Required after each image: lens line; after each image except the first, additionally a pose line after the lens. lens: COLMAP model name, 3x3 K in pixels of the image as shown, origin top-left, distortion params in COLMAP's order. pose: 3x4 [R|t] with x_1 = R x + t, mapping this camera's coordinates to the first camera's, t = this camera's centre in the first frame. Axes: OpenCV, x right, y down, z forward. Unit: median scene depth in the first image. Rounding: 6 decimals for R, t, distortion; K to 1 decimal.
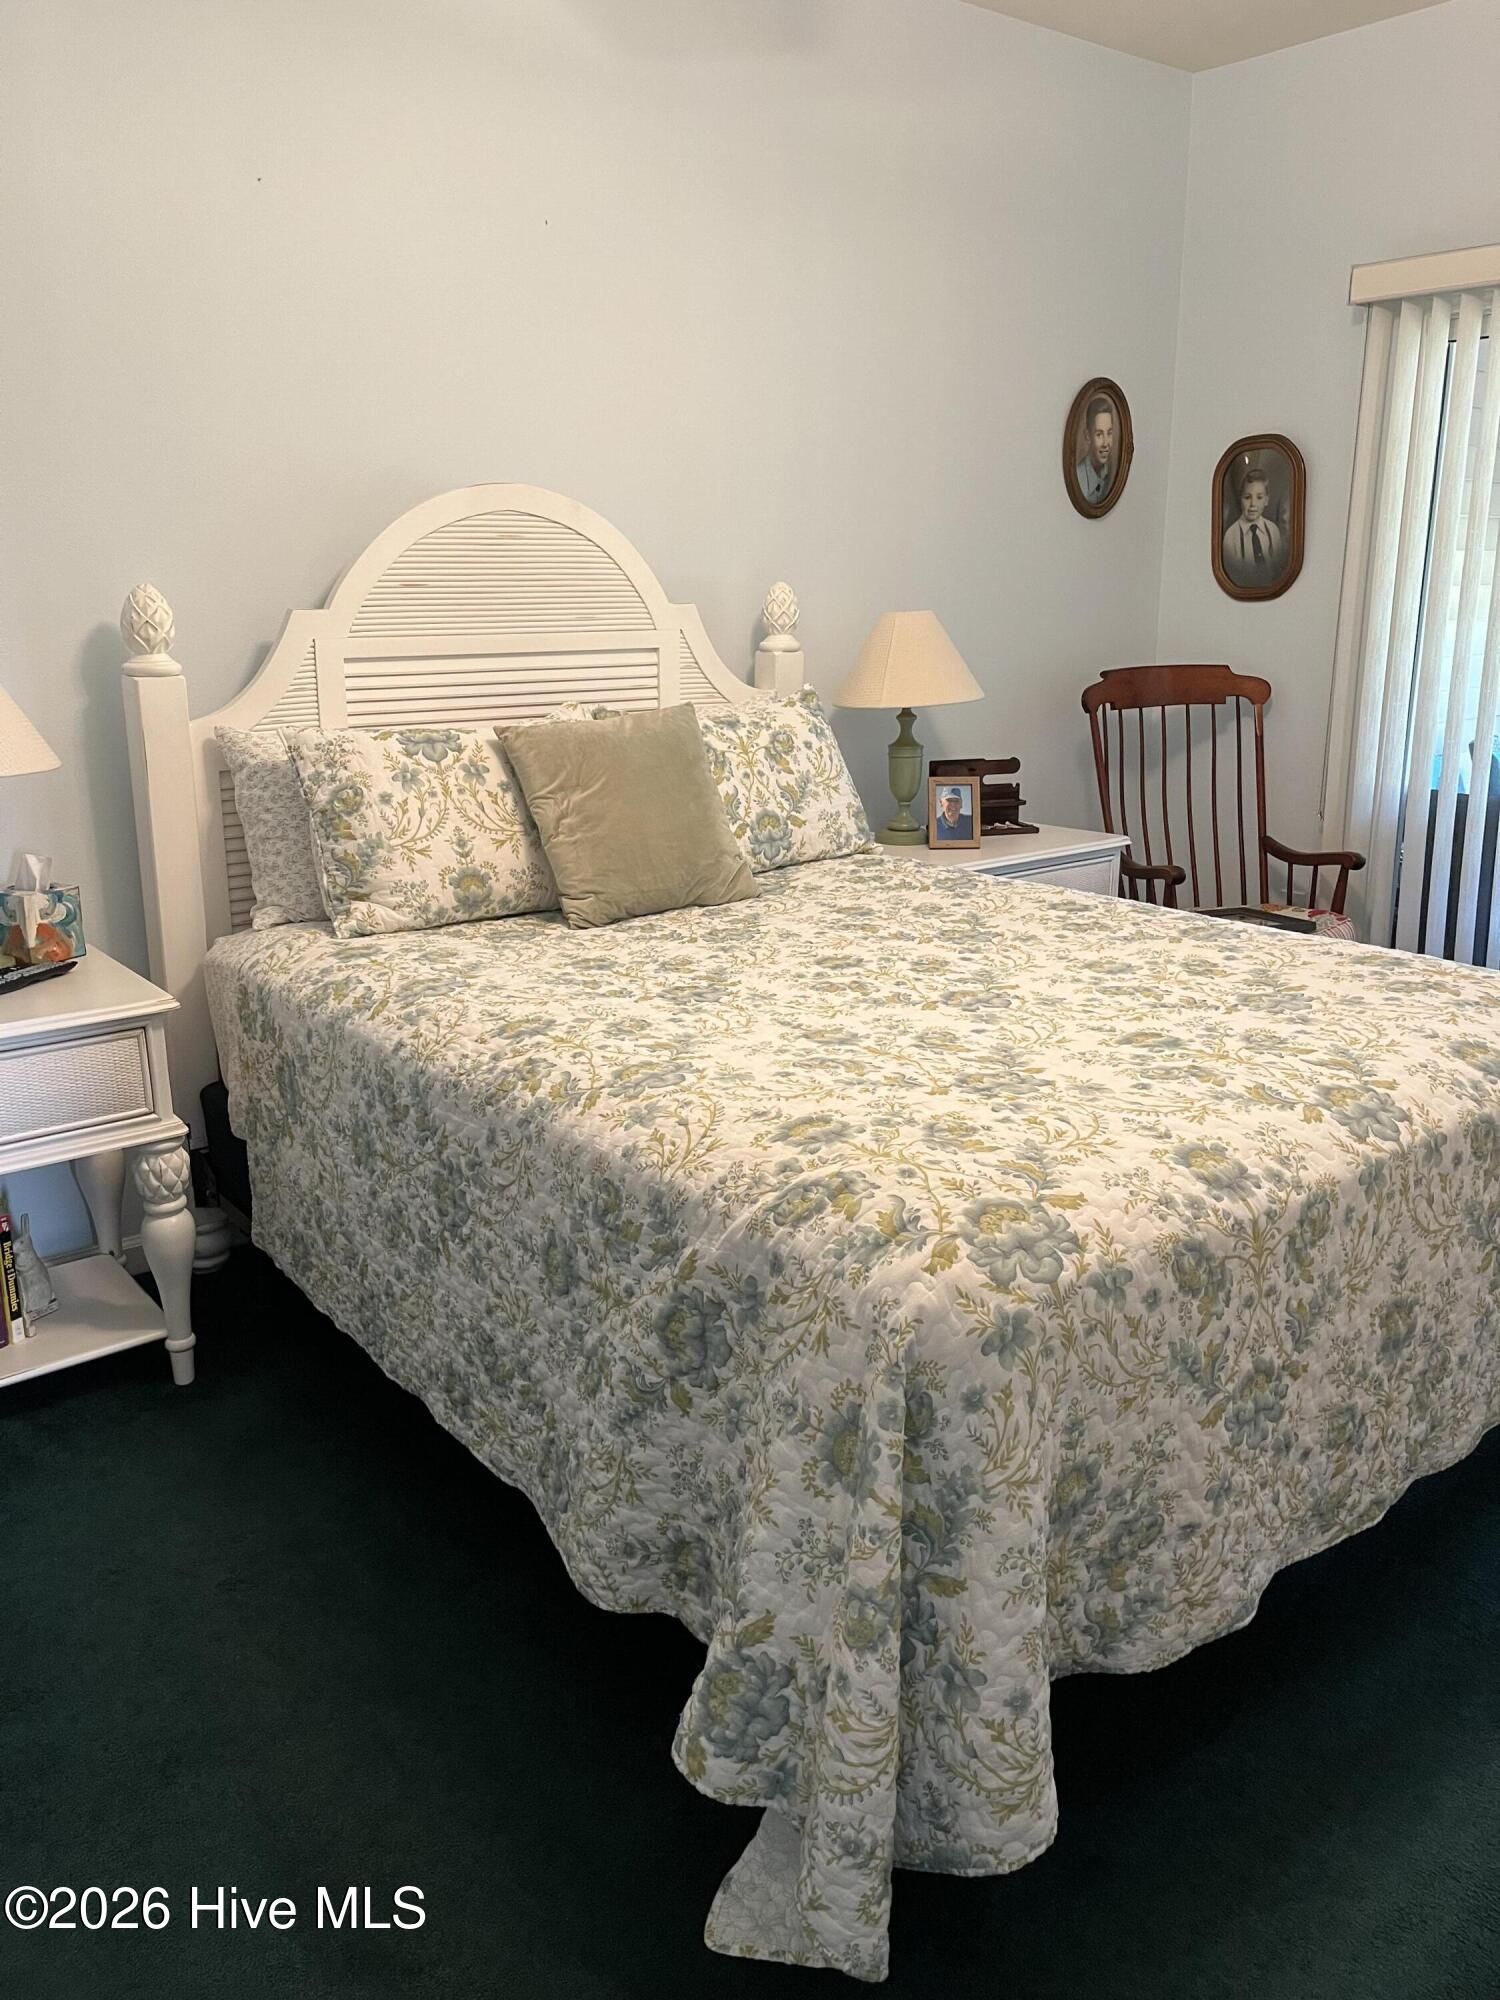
lens RADIAL K [[1530.6, 0, 749.3], [0, 1530.6, 980.0], [0, 0, 1]] dist [0.027030, -0.006000]
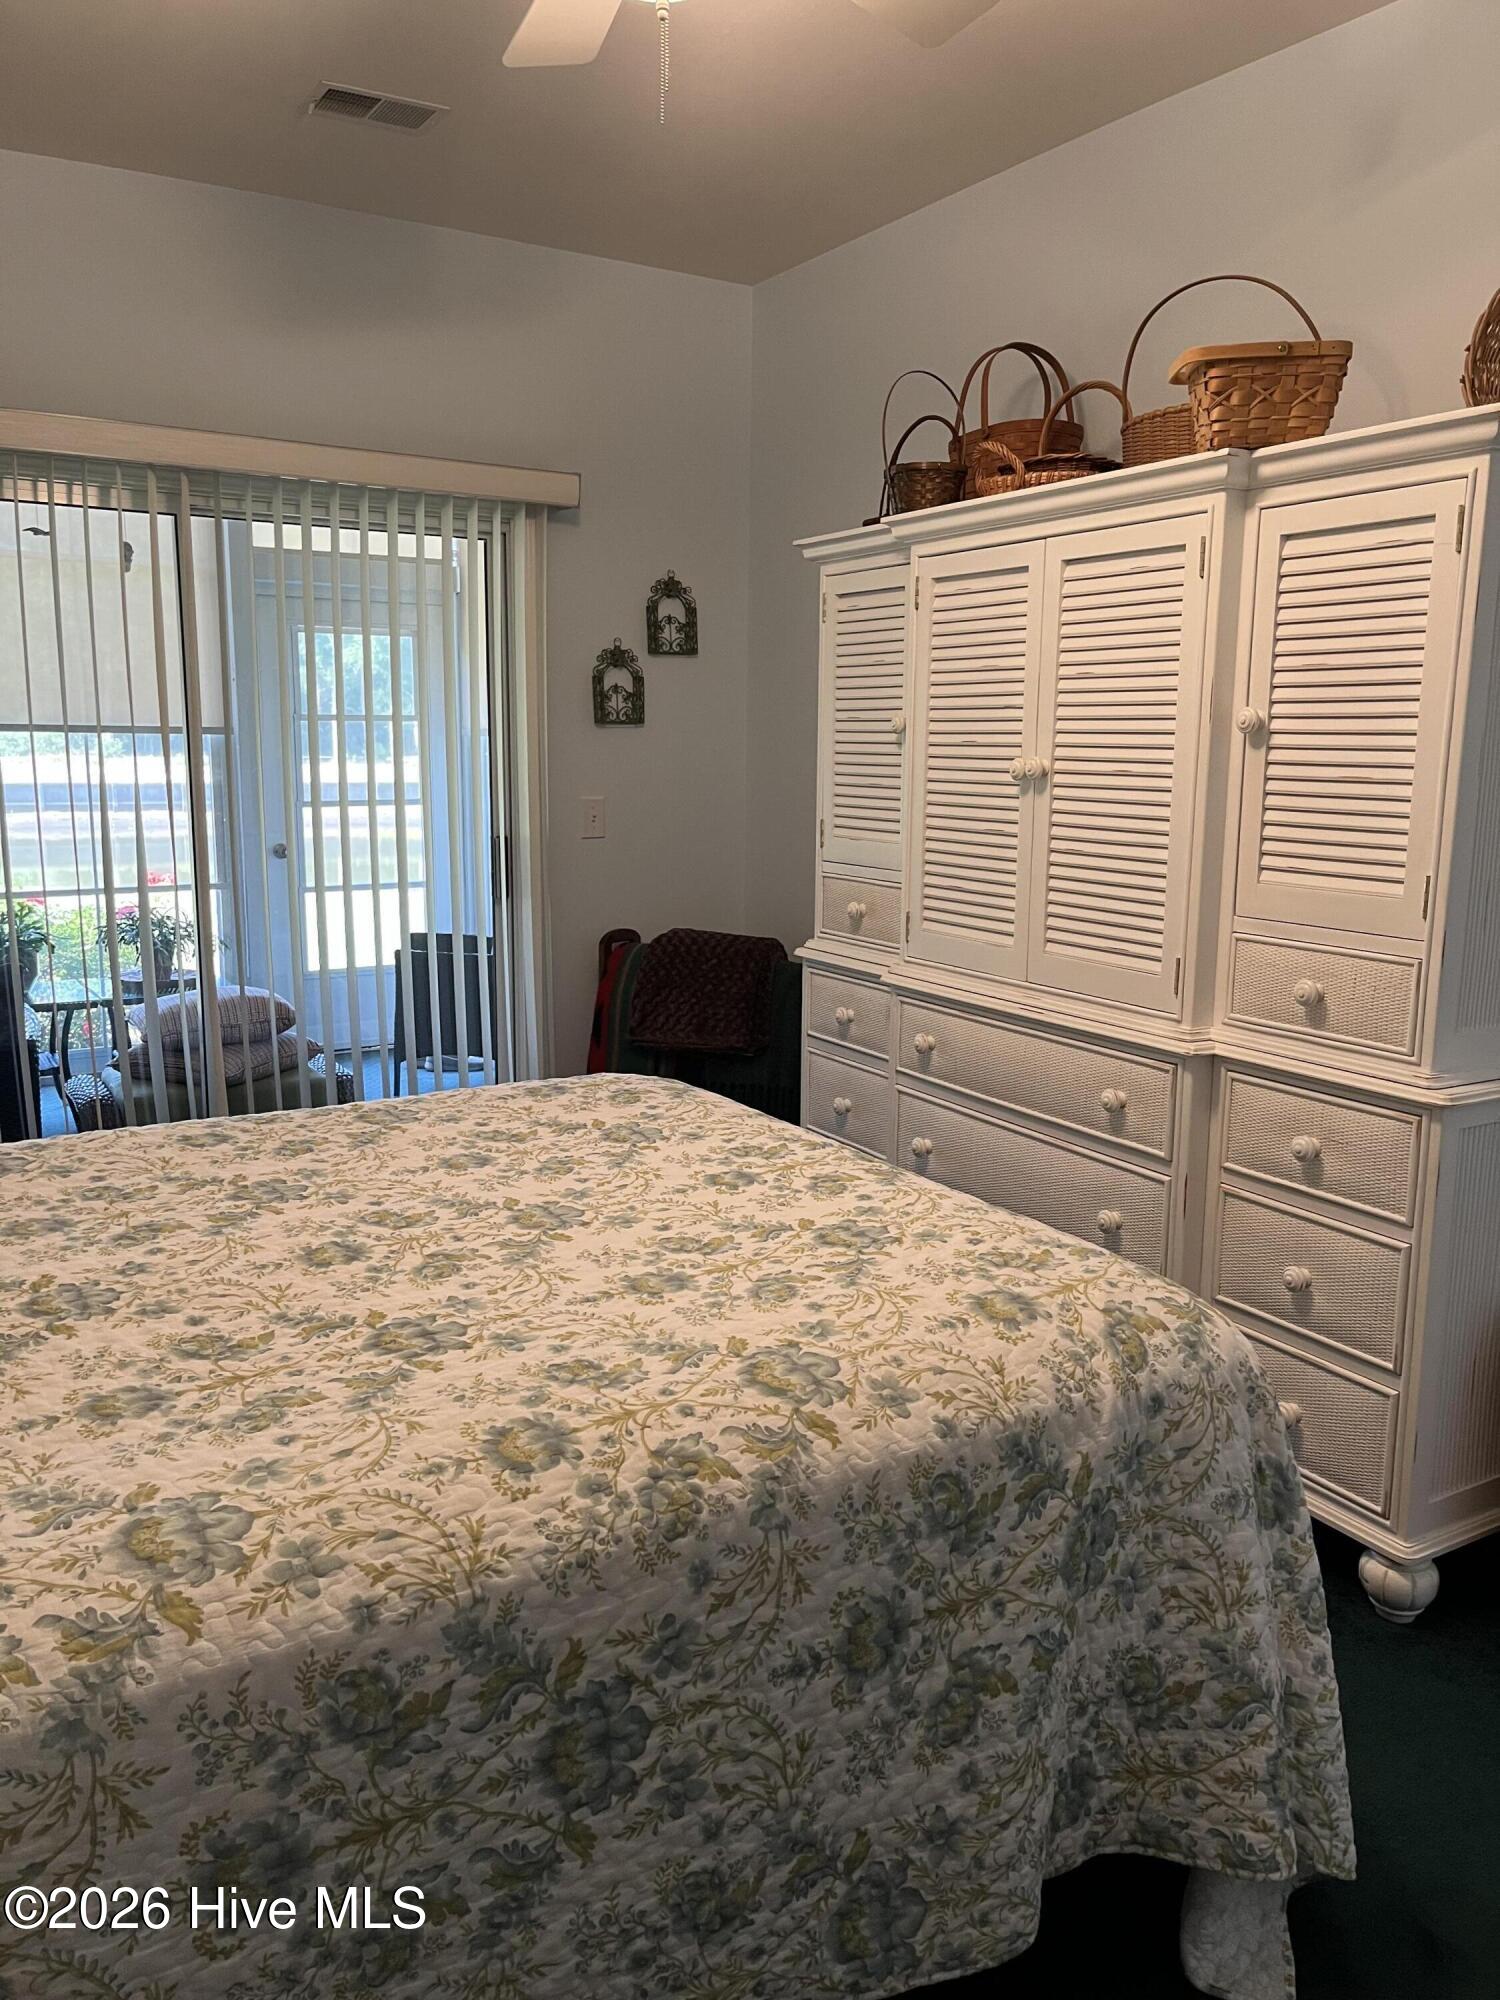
lens RADIAL K [[1530.6, 0, 750.6], [0, 1530.6, 1021.4], [0, 0, 1]] dist [0.027030, -0.006000]
pose [[0.119158, -0.178870, 0.976630, -0.781717], [0.239503, 0.959770, 0.146561, -0.225937], [-0.963556, 0.216442, 0.157205, 0.816872]]
